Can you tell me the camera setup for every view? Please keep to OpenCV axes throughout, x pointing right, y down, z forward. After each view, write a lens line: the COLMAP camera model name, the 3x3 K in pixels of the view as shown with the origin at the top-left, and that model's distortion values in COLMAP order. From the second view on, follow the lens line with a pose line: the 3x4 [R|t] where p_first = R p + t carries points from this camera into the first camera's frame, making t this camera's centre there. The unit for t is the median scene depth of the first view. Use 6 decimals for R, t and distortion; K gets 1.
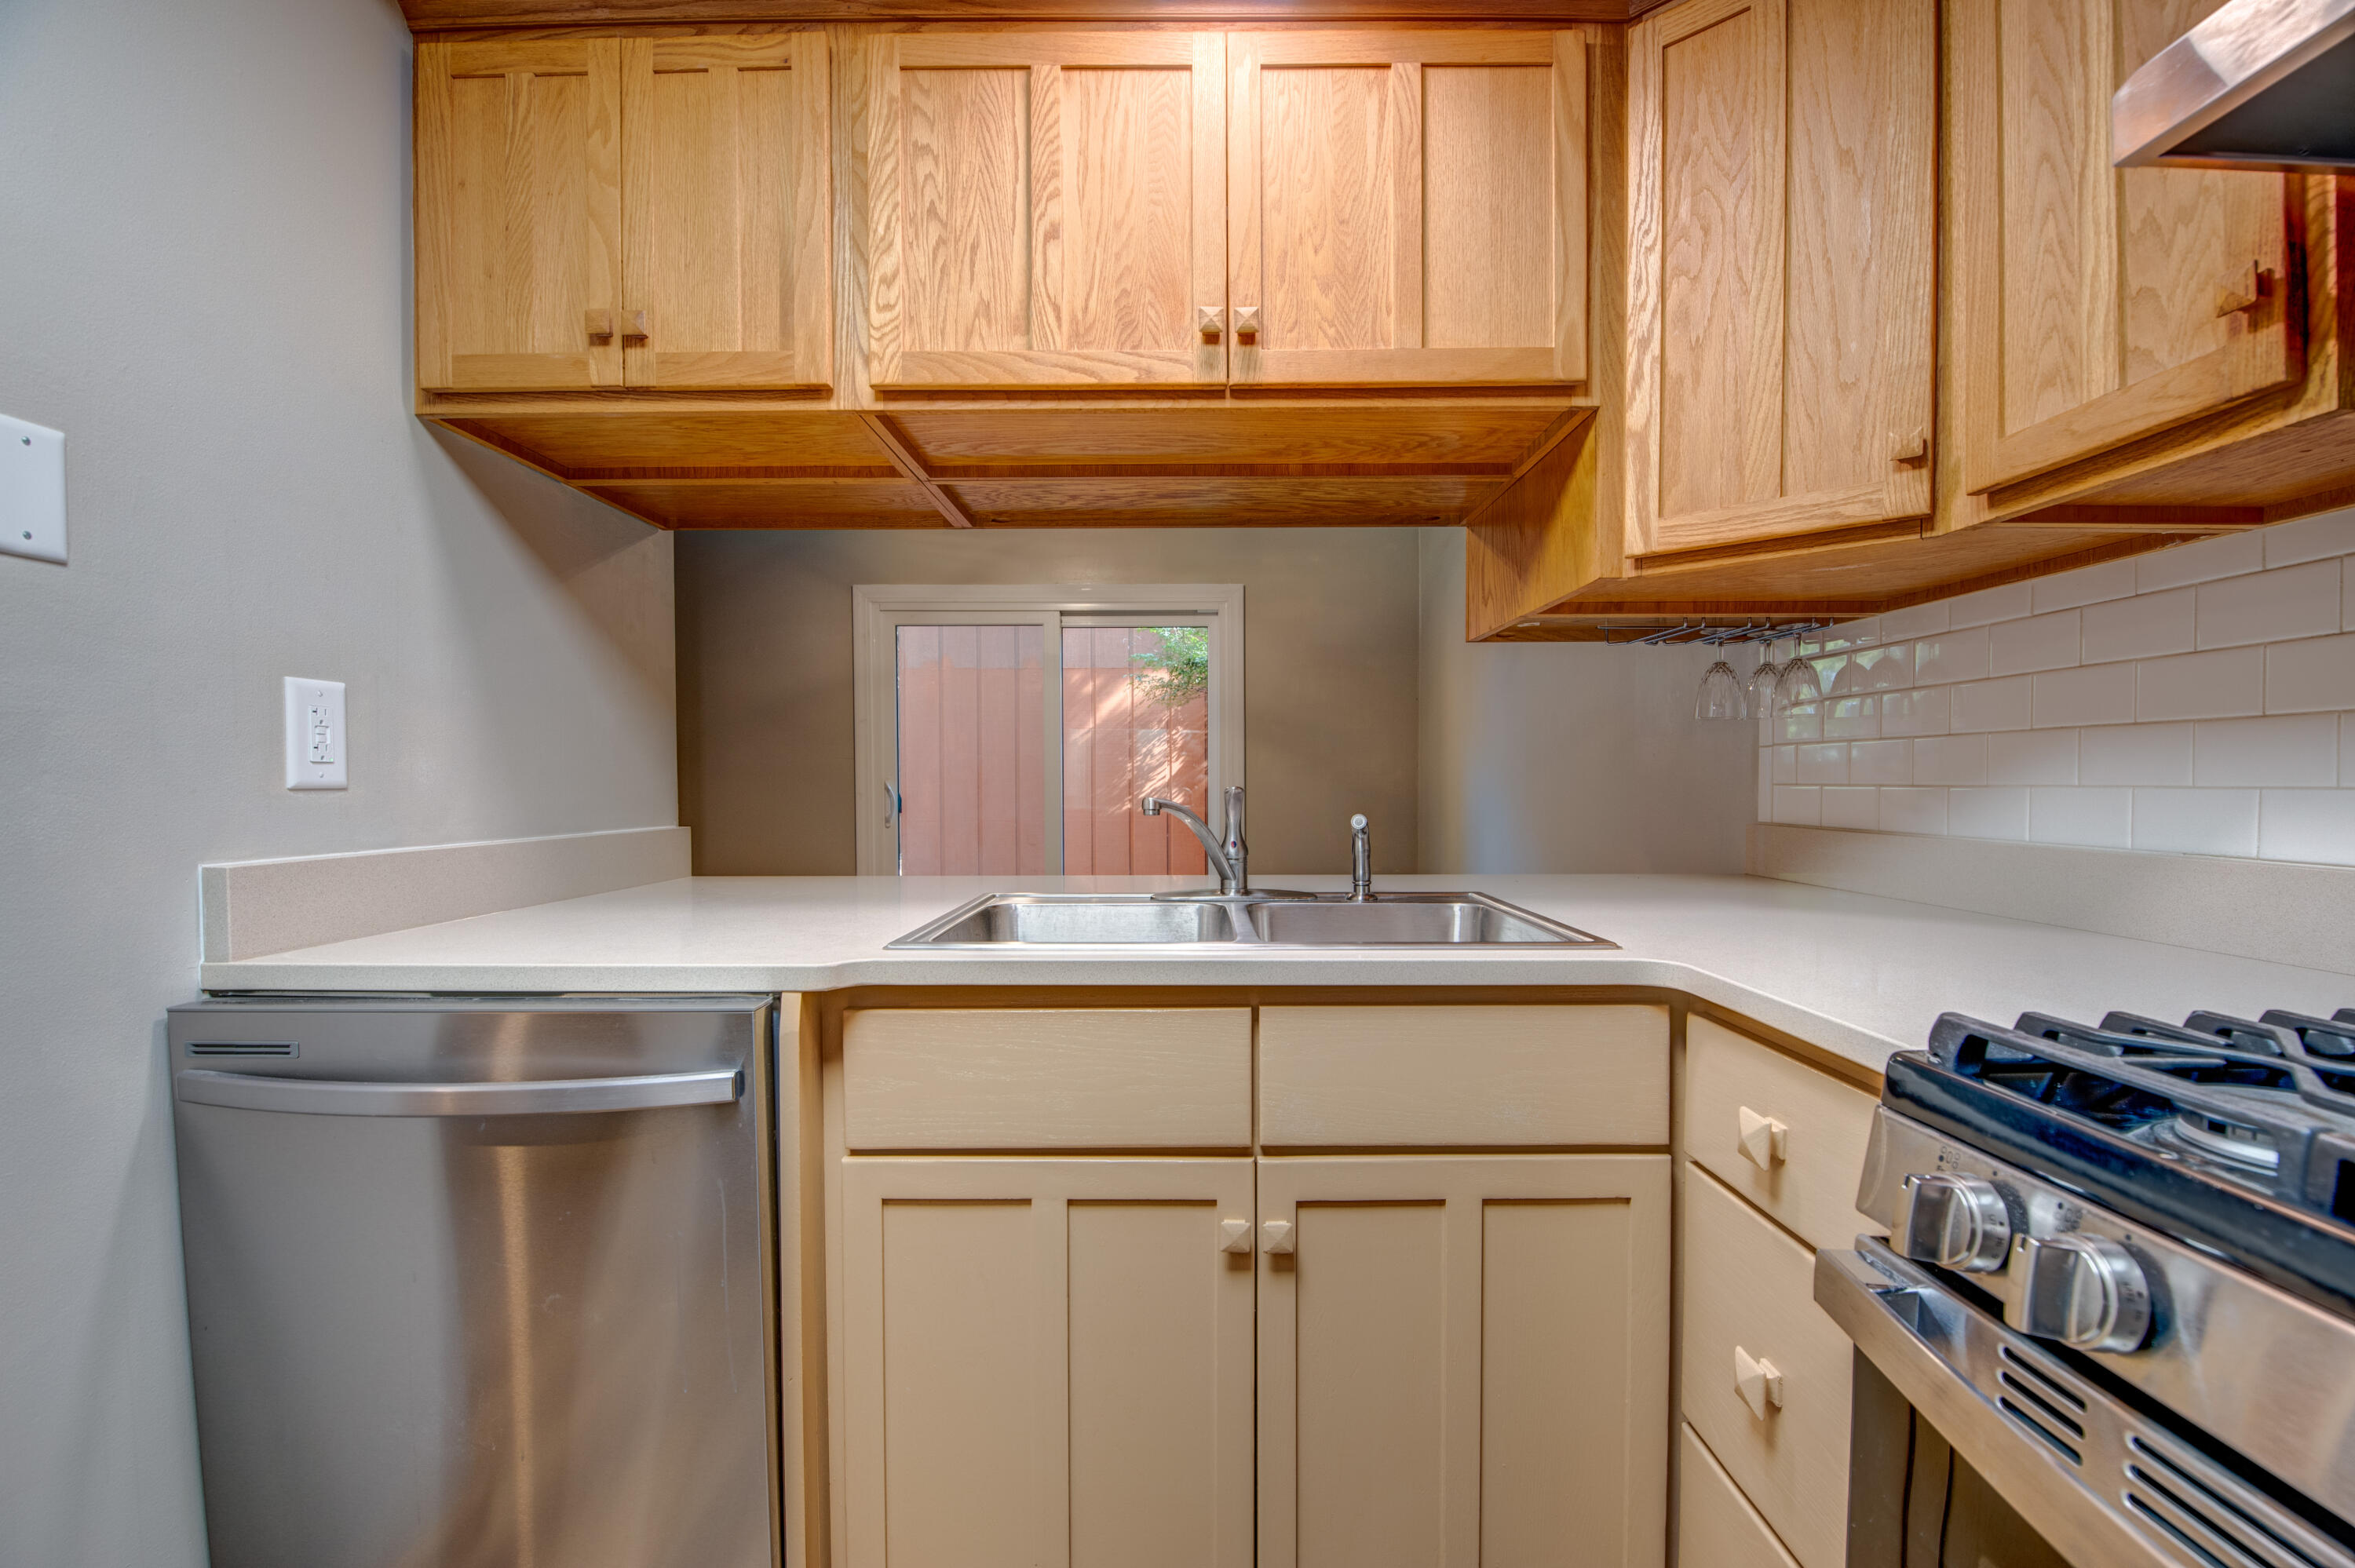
lens RADIAL K [[1013.6, 0, 1174.9], [0, 1013.6, 803.8], [0, 0, 1]] dist [-0.006100, -0.008839]
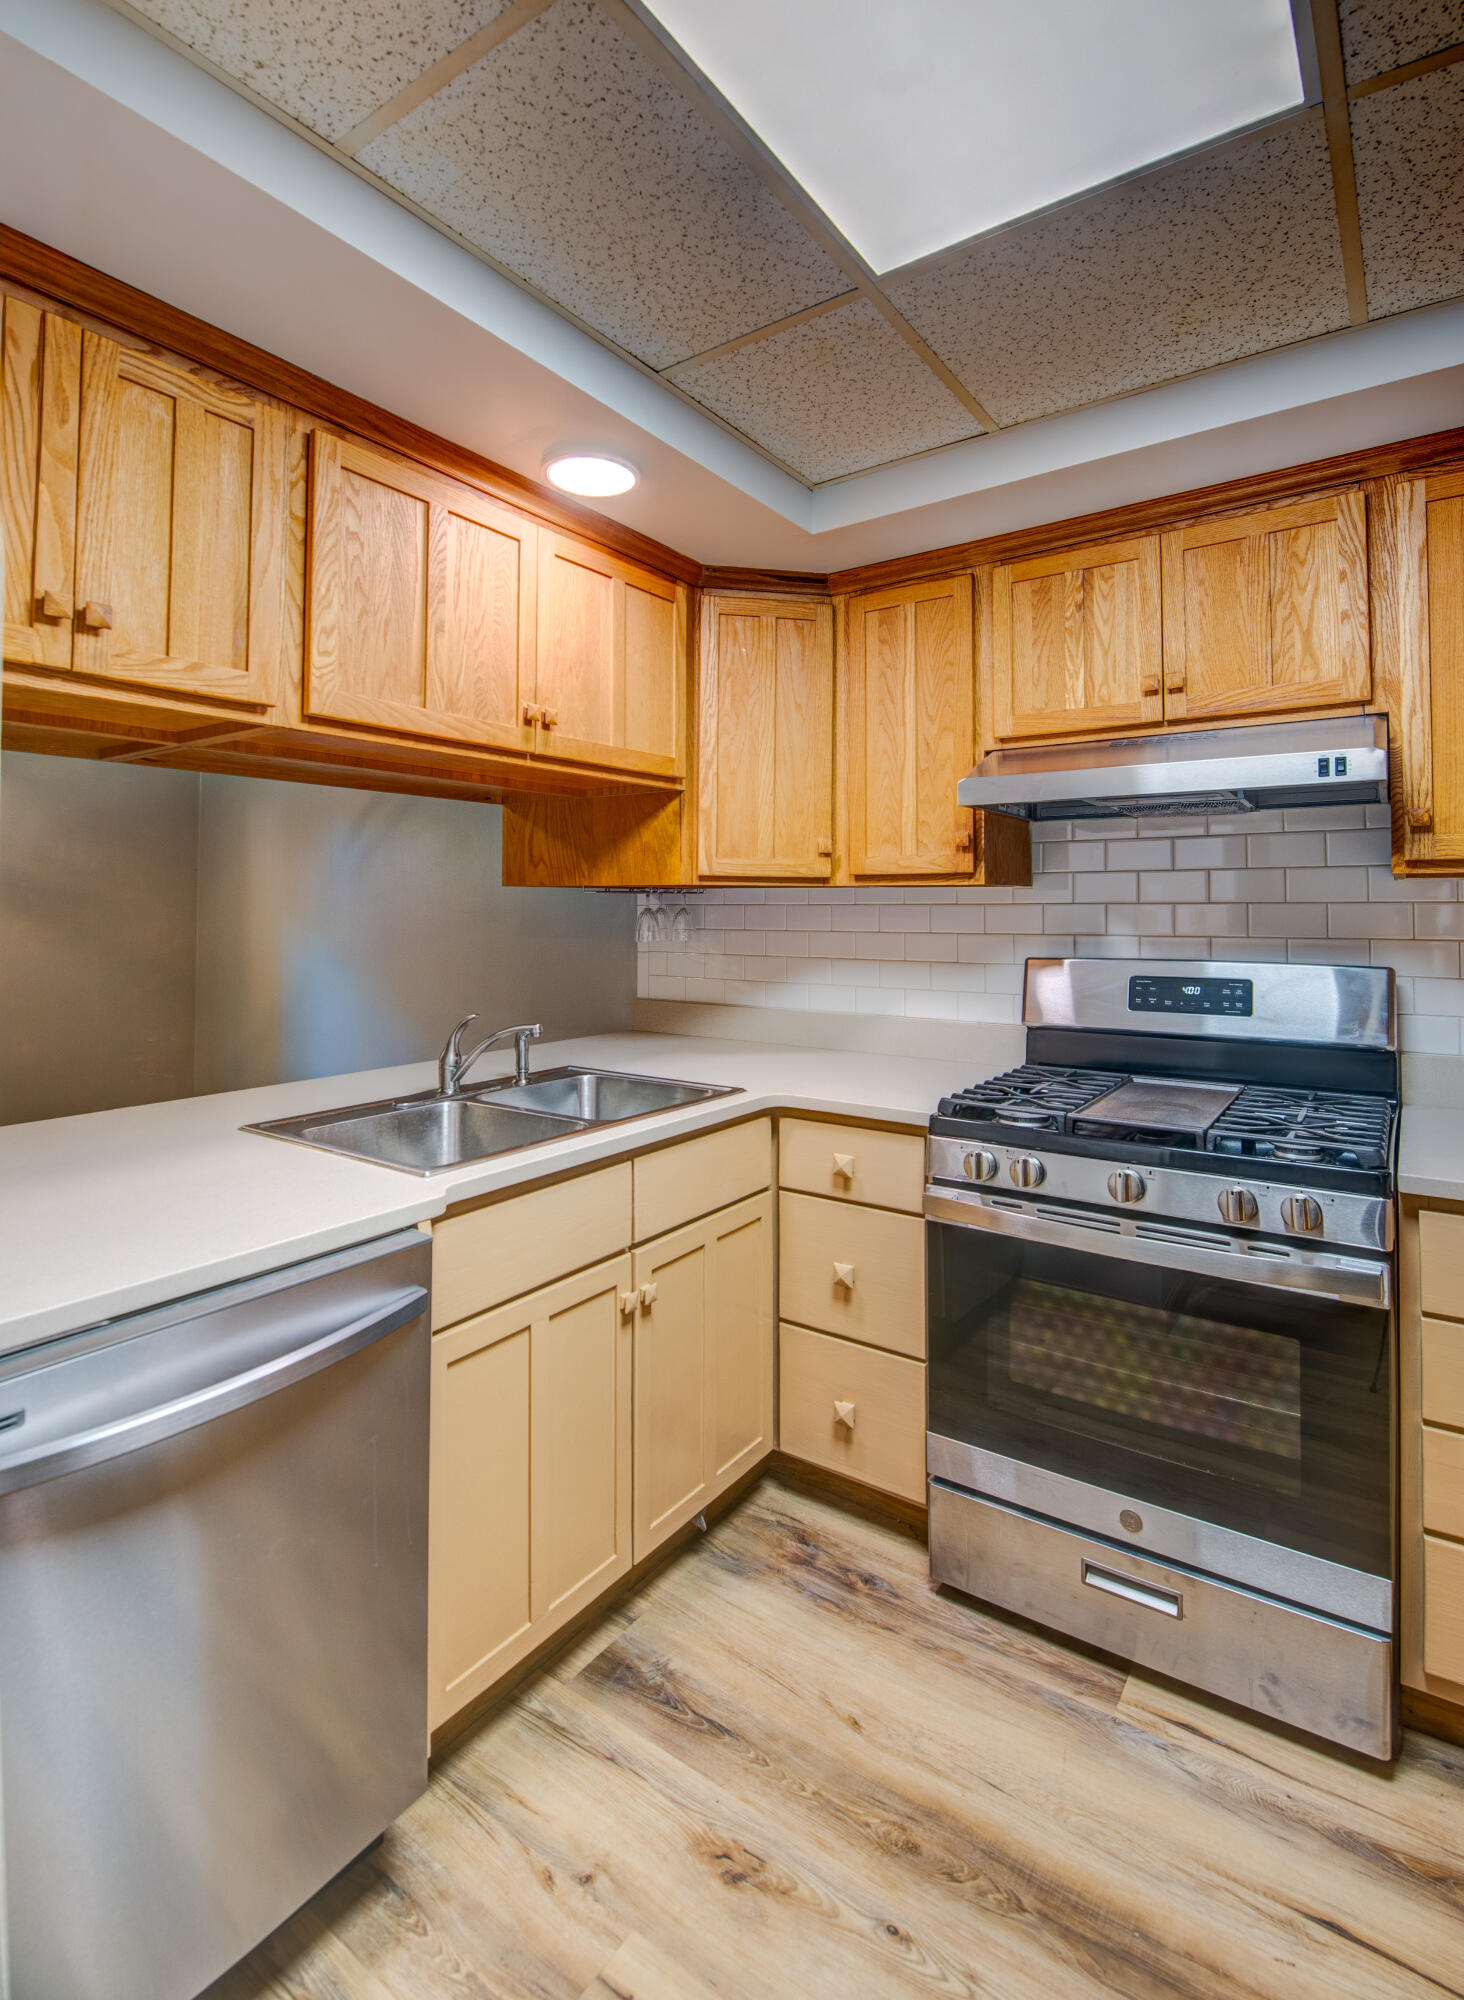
lens RADIAL K [[966.3, 0, 736.0], [0, 966.3, 874.3], [0, 0, 1]] dist [0.000931, 0.000126]
pose [[0.573681, 0.027242, 0.818626, -0.959816], [0.019630, 0.998702, -0.046990, -0.161521], [-0.818844, 0.043027, 0.572401, -0.064156]]
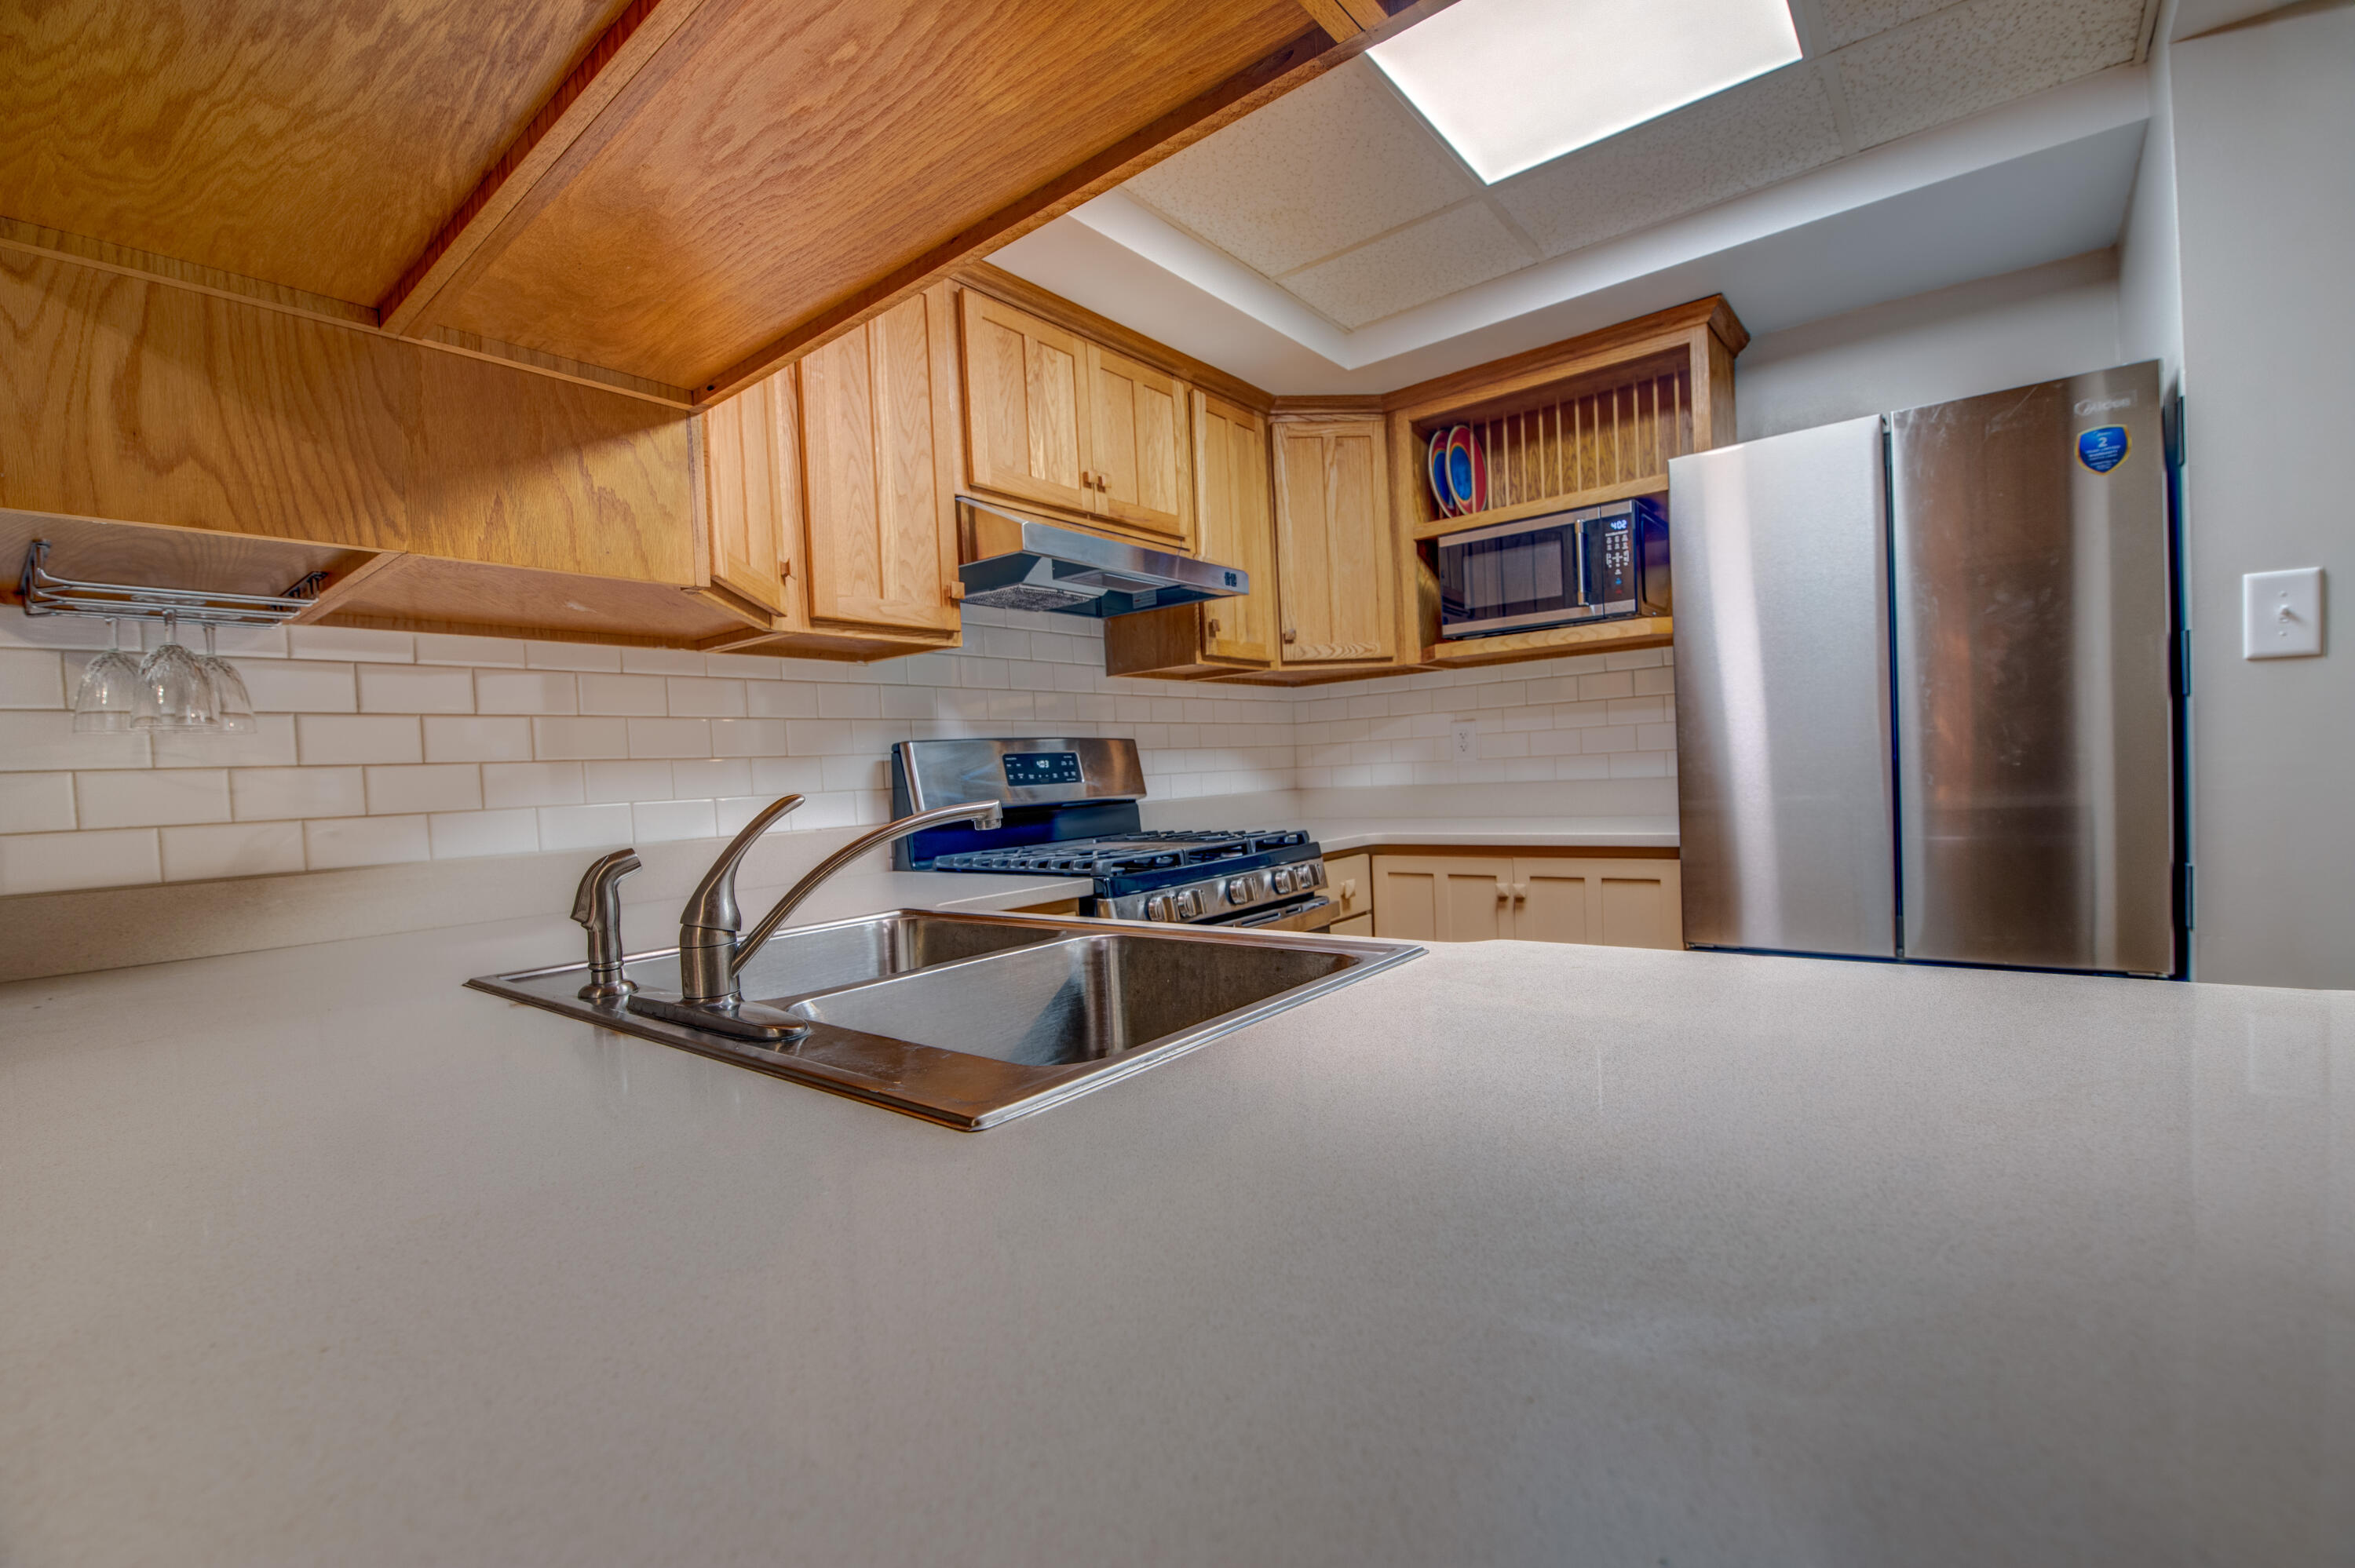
lens RADIAL K [[1013.6, 0, 1174.9], [0, 1013.6, 803.8], [0, 0, 1]] dist [-0.006100, -0.008839]
pose [[-0.781304, 0.016741, 0.623927, -0.562088], [0.059921, 0.997035, 0.048283, -0.033875], [-0.621268, 0.075110, -0.779990, 1.530159]]
